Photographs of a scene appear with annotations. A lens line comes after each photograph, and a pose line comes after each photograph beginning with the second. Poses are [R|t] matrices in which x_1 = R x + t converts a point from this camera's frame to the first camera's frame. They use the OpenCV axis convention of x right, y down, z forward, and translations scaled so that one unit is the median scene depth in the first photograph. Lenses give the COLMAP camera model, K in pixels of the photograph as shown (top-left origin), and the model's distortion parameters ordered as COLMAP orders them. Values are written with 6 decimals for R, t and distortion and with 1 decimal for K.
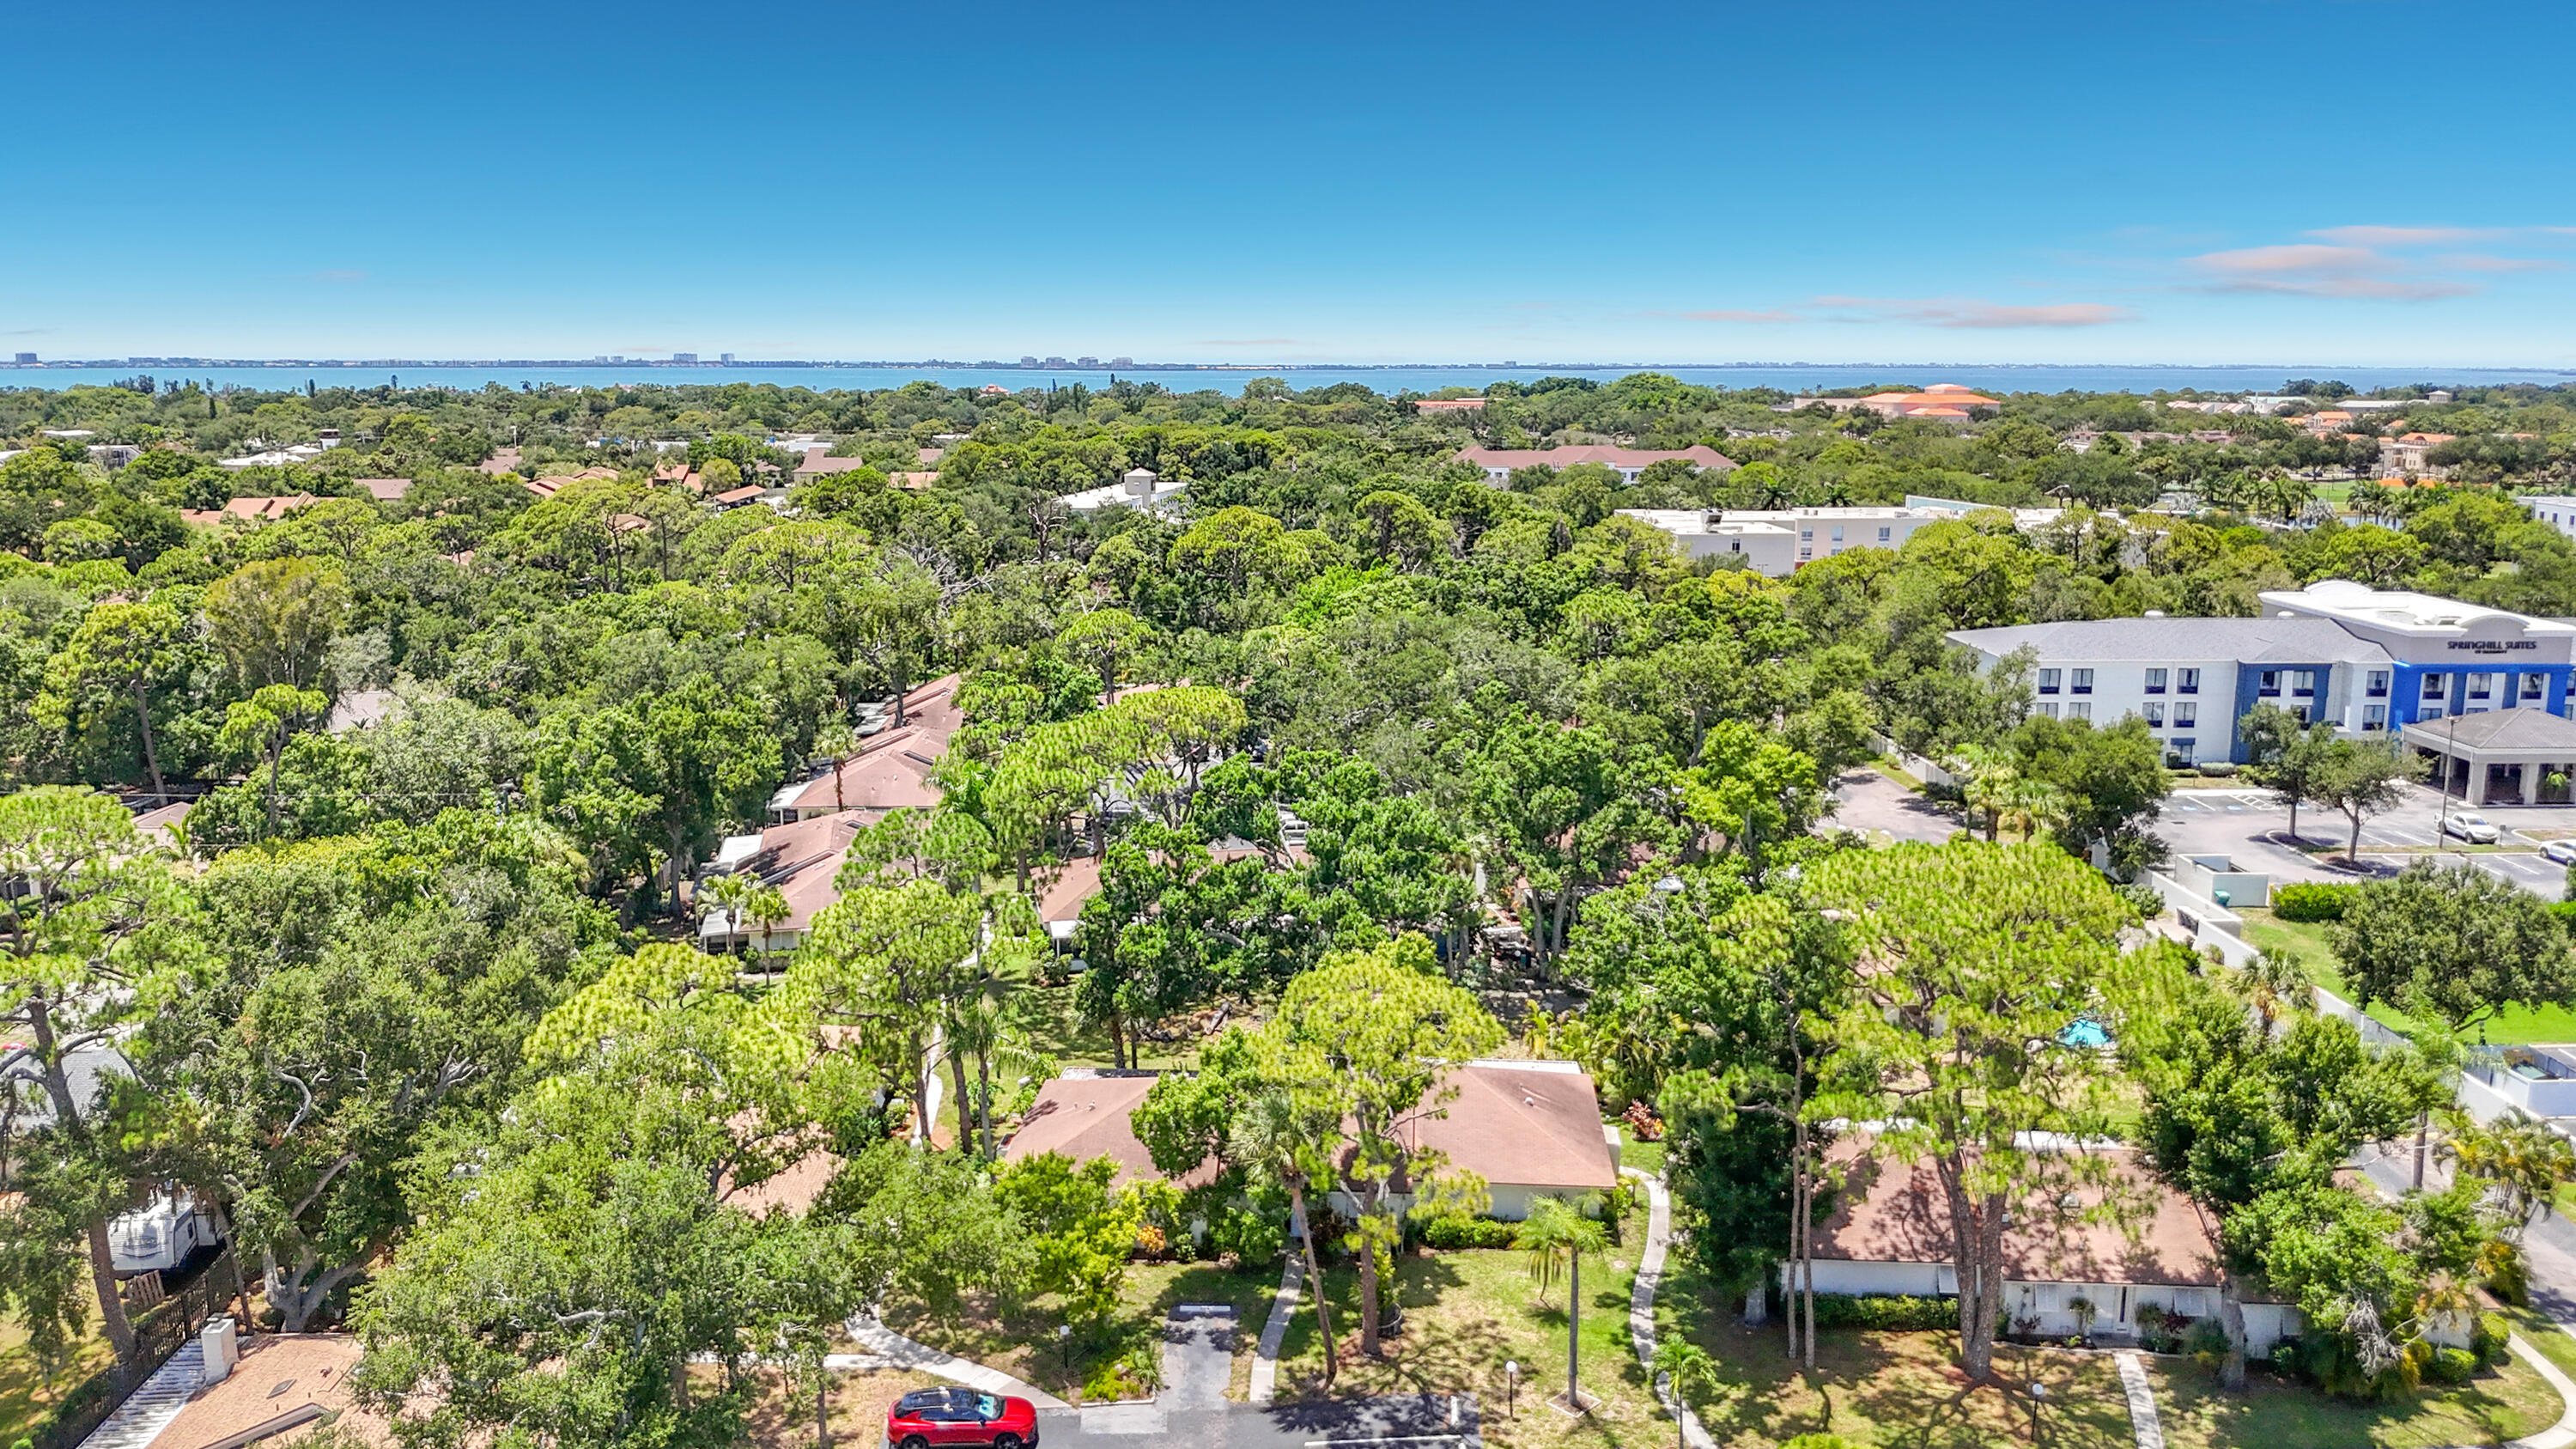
lens RADIAL K [[1932.6, 0, 1319.4], [0, 1932.6, 734.7], [0, 0, 1]] dist [0.073200, -0.077157]
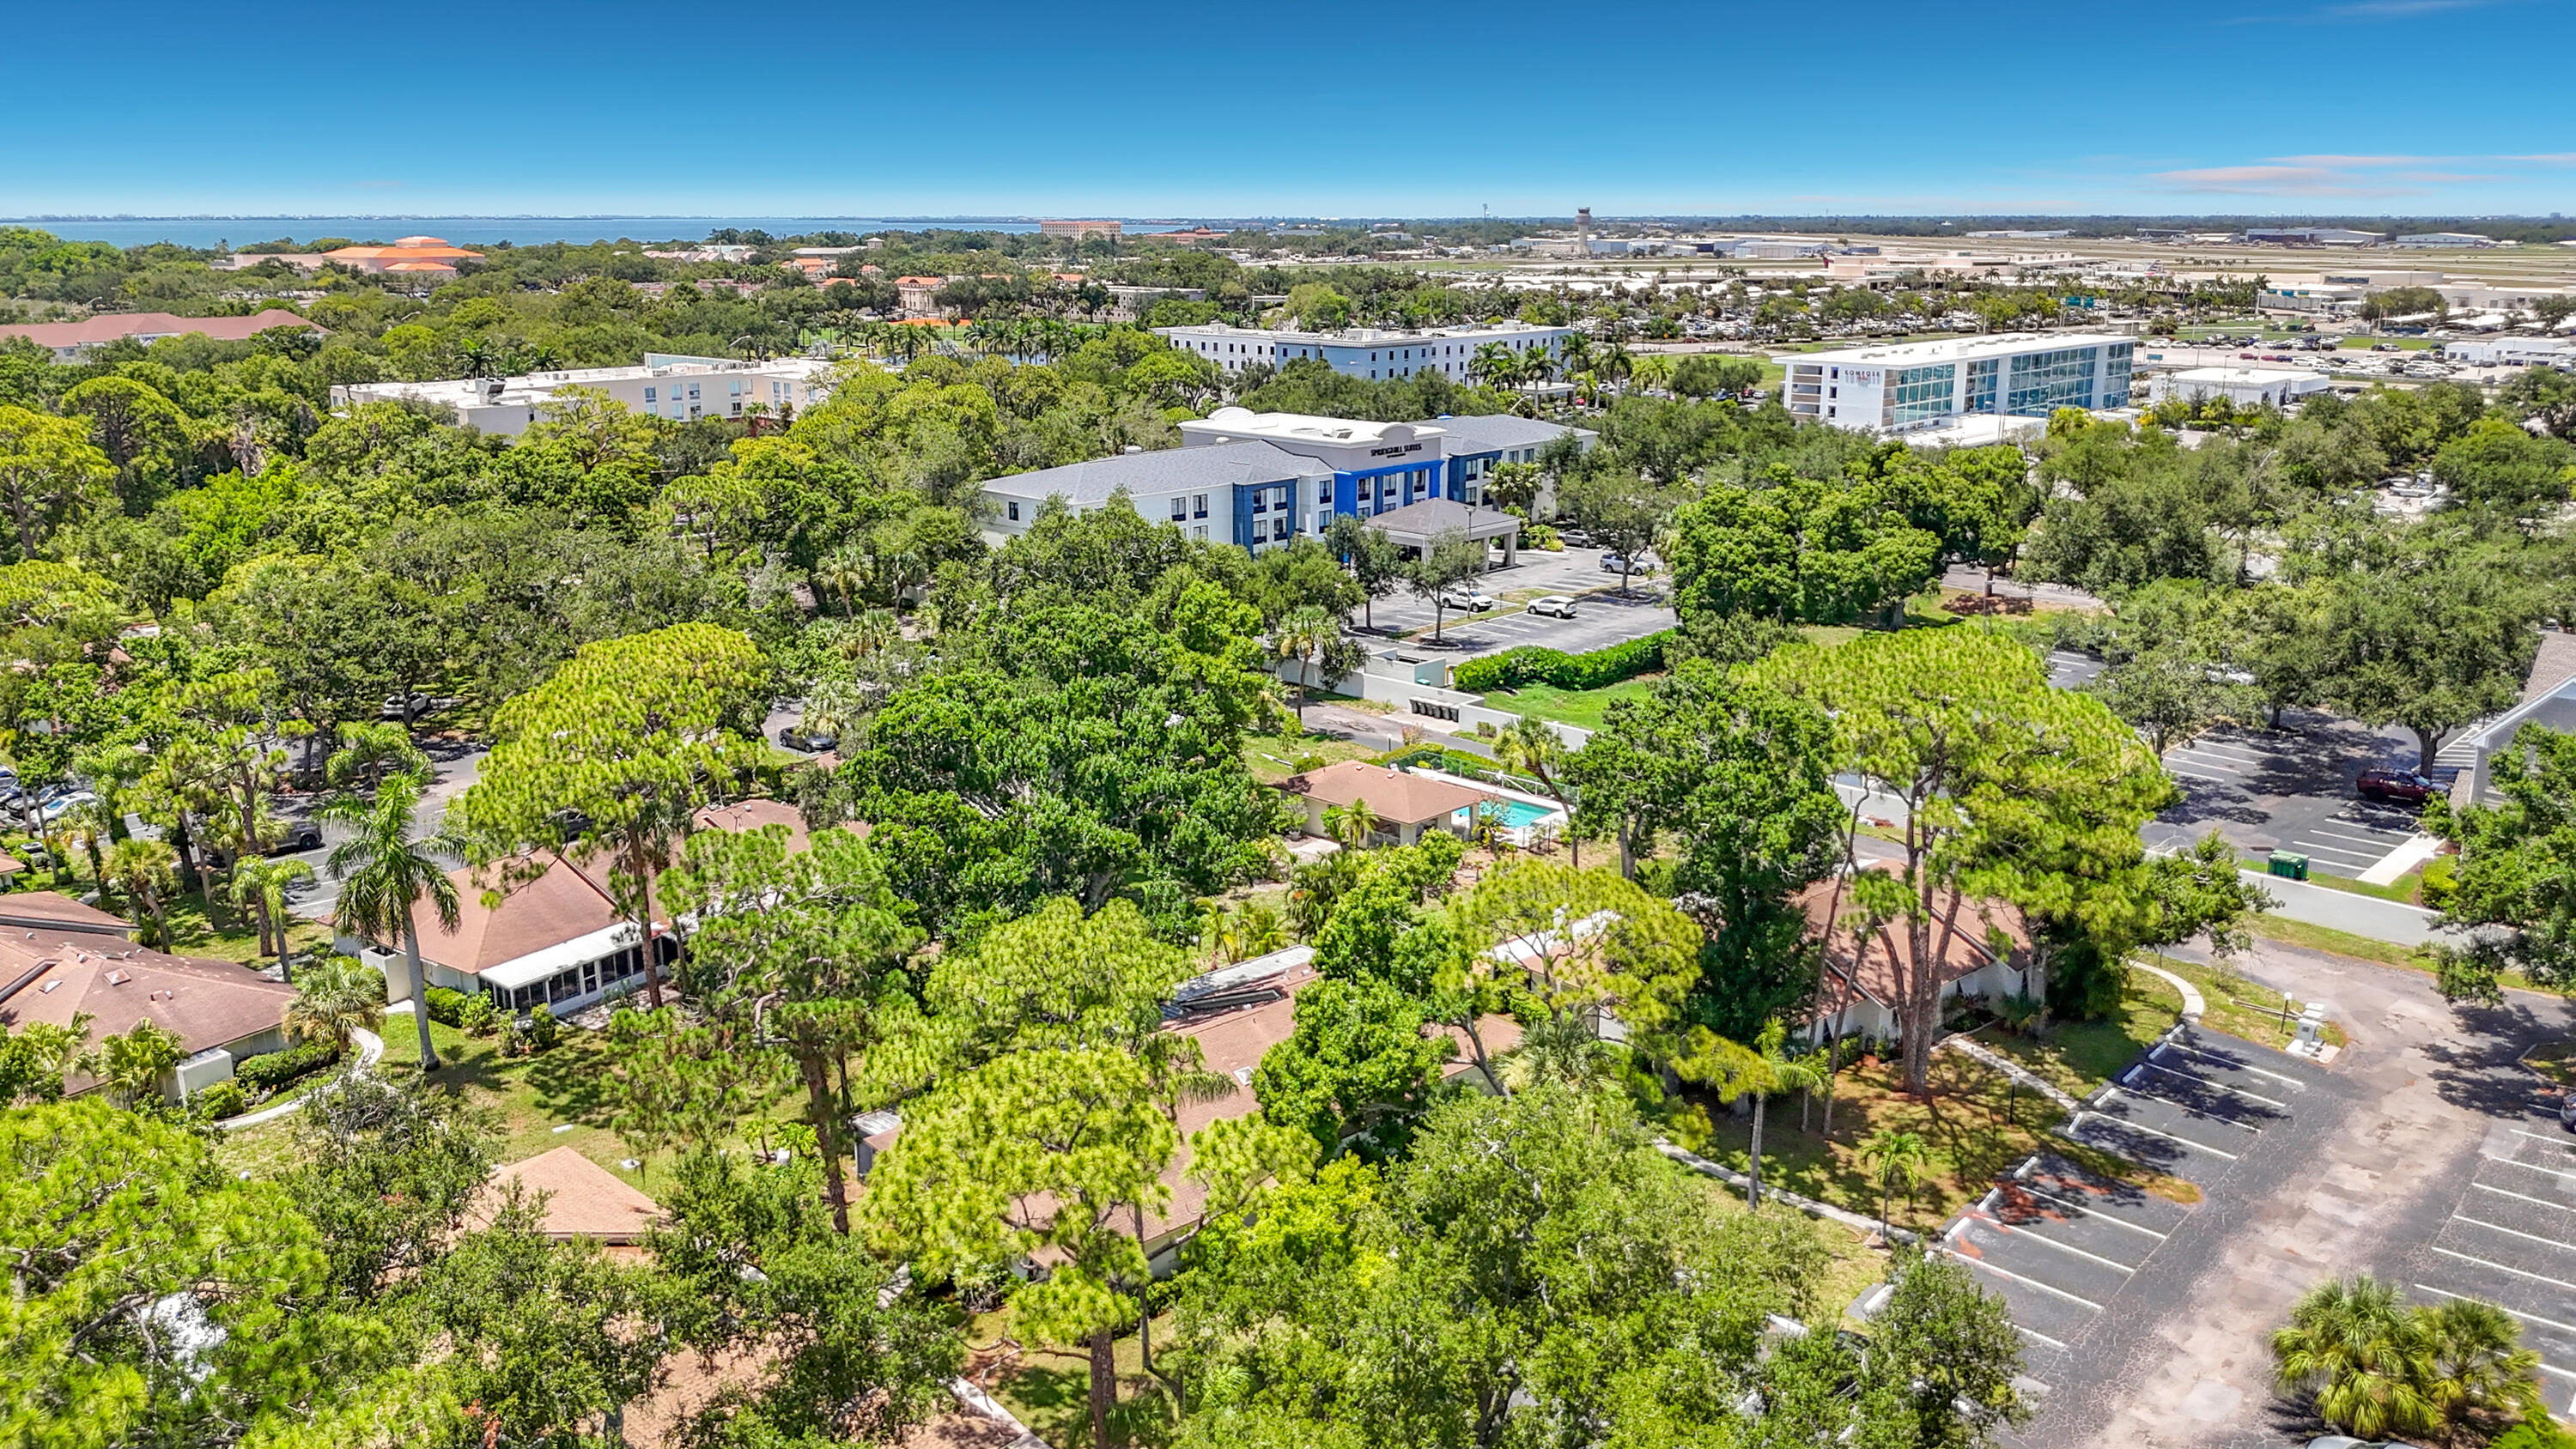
lens RADIAL K [[1932.1, 0, 1319.4], [0, 1932.1, 734.7], [0, 0, 1]] dist [0.073200, -0.077157]
pose [[0.731822, -0.183785, 0.656247, -0.423422], [0.136012, 0.982966, 0.123608, -0.046167], [-0.667785, -0.001201, 0.744353, 0.253951]]
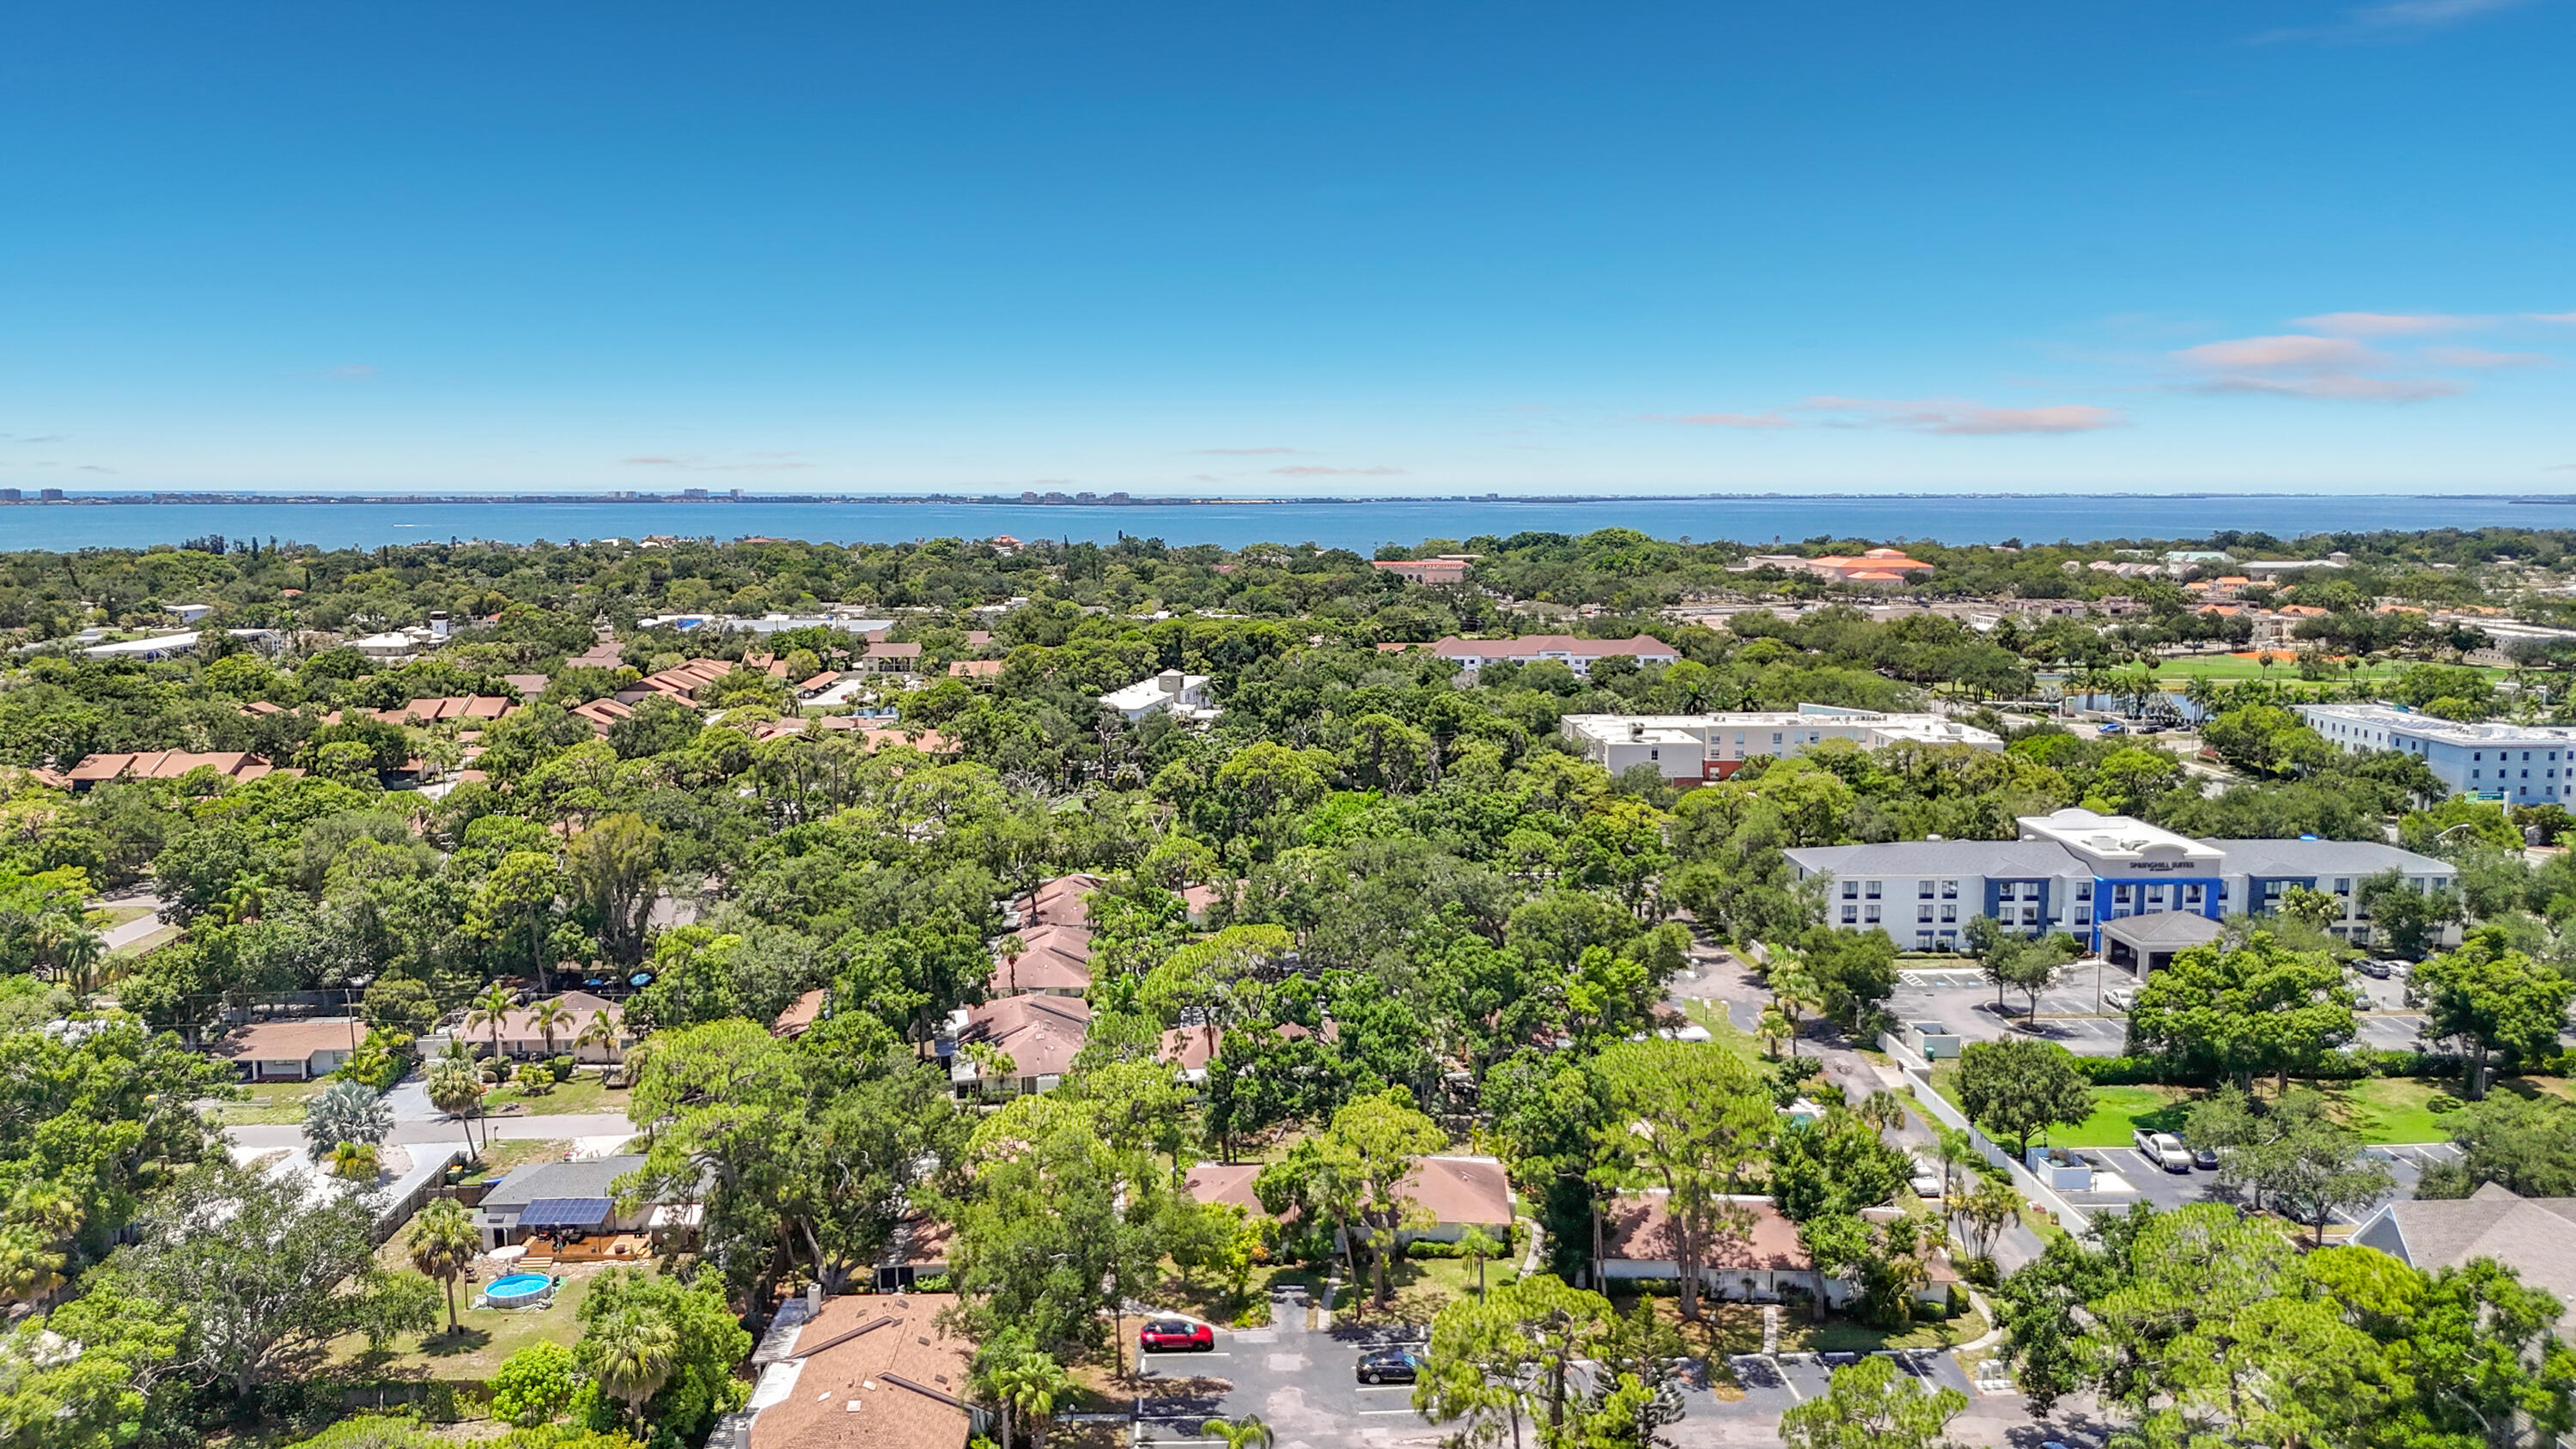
lens RADIAL K [[1826.0, 0, 1302.4], [0, 1826.0, 736.7], [0, 0, 1]] dist [0.099945, -0.129632]
pose [[0.999975, -0.004664, -0.005235, -0.025707], [0.004294, 0.997627, -0.068722, -0.083518], [0.005543, 0.068697, 0.997622, -0.588952]]
